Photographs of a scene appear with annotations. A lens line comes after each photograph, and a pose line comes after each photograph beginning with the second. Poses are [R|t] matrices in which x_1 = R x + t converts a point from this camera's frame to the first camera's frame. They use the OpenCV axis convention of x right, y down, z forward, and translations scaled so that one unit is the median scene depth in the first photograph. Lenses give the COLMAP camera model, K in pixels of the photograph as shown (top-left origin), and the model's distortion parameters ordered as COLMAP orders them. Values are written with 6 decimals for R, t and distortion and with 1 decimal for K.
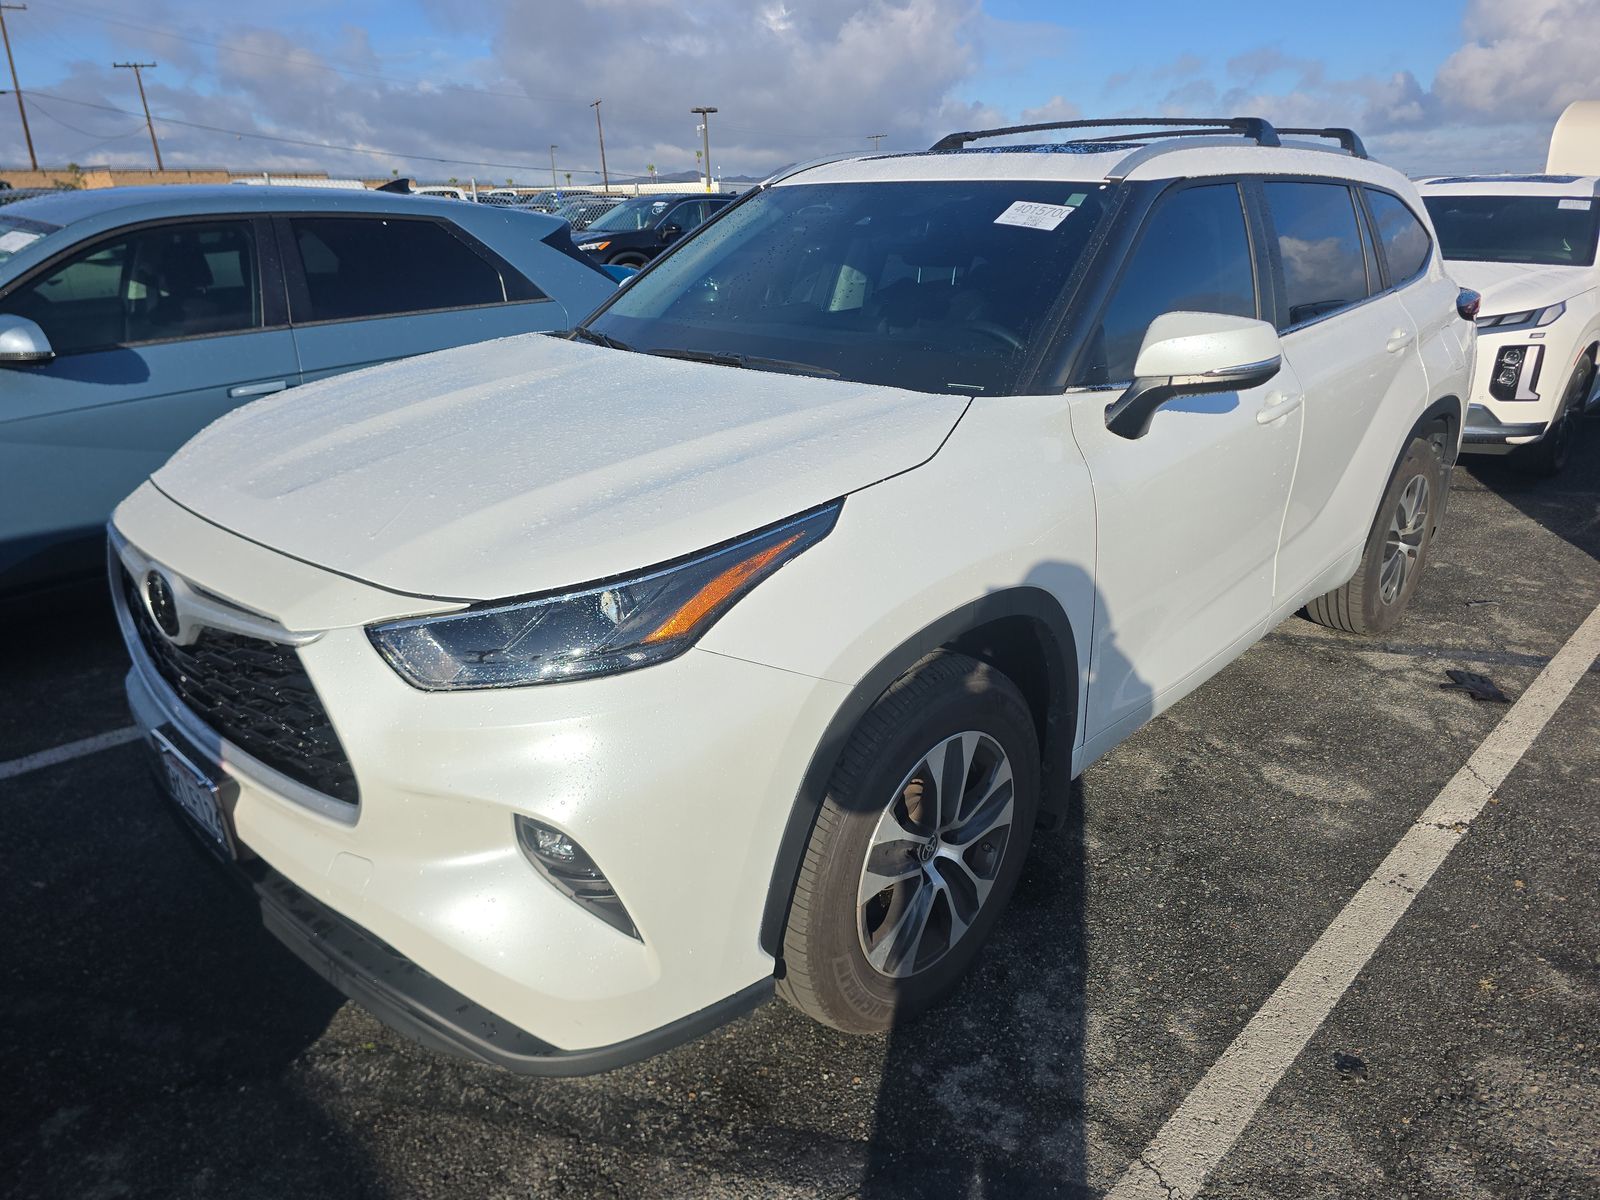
lens RADIAL K [[1075.1, 0, 807.5], [0, 1075.1, 607.4], [0, 0, 1]] dist [0.008503, -0.001349]
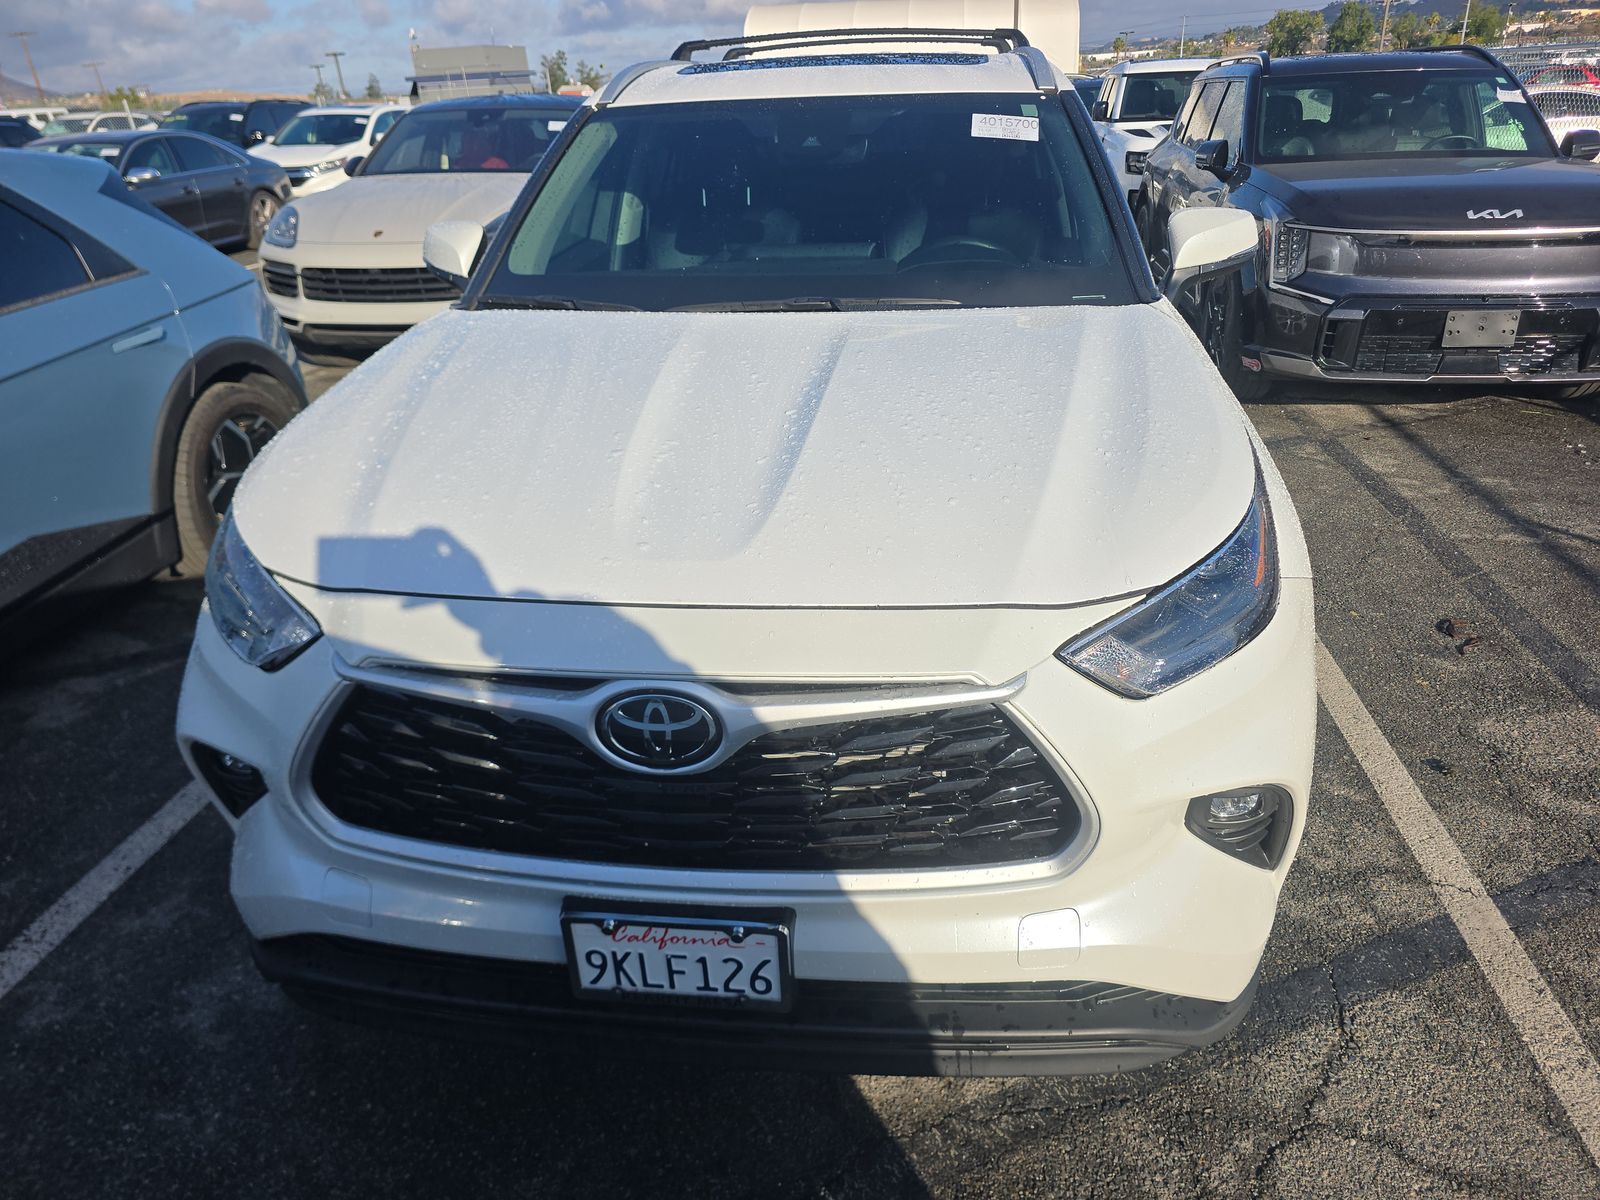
lens RADIAL K [[1075.1, 0, 809.0], [0, 1075.1, 593.7], [0, 0, 1]] dist [0.008503, -0.001349]
pose [[0.811513, -0.276220, 0.514926, -0.752253], [0.240763, 0.960999, 0.136069, -0.146201], [-0.532428, 0.013554, 0.846367, 0.280155]]
